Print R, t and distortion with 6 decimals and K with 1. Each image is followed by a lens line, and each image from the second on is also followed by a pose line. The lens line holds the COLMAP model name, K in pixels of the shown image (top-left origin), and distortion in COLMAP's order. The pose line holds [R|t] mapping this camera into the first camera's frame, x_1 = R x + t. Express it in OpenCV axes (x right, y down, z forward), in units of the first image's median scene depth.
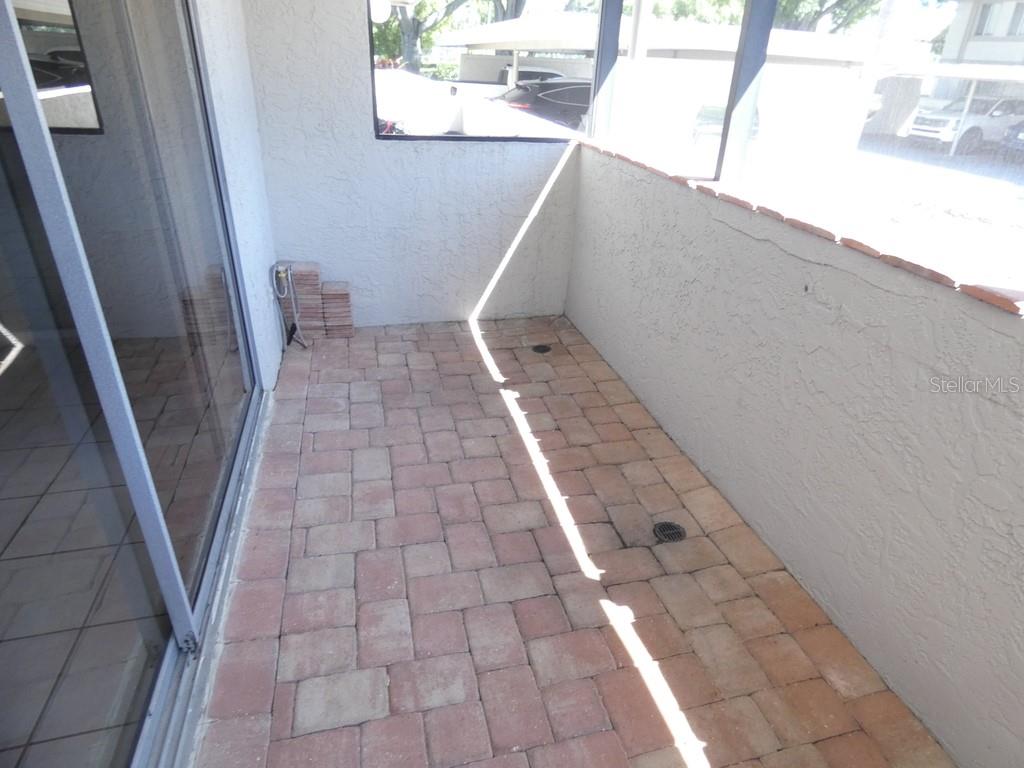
lens RADIAL K [[610.2, 0, 525.6], [0, 610.2, 380.1], [0, 0, 1]] dist [0.001575, -0.023181]
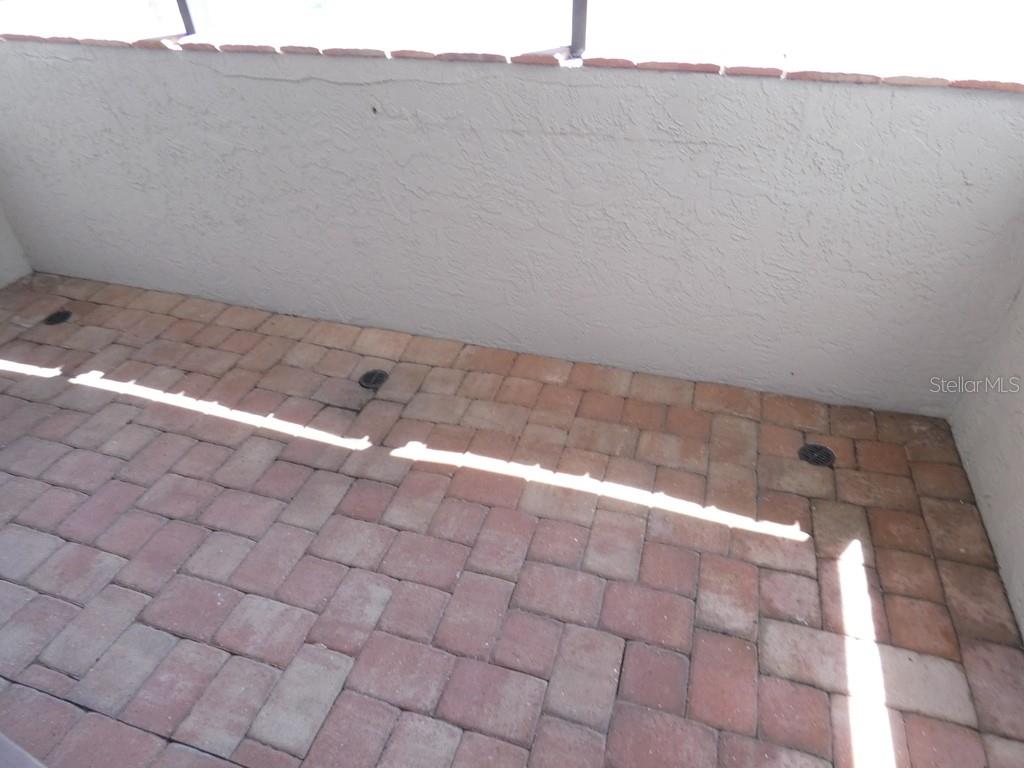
lens RADIAL K [[620.3, 0, 512.1], [0, 620.3, 376.8], [0, 0, 1]] dist [0.004275, 0.001202]
pose [[0.533640, -0.564462, 0.629770, -0.329878], [0.431273, 0.822192, 0.371488, -0.055751], [-0.727483, 0.073362, 0.682192, 0.081640]]
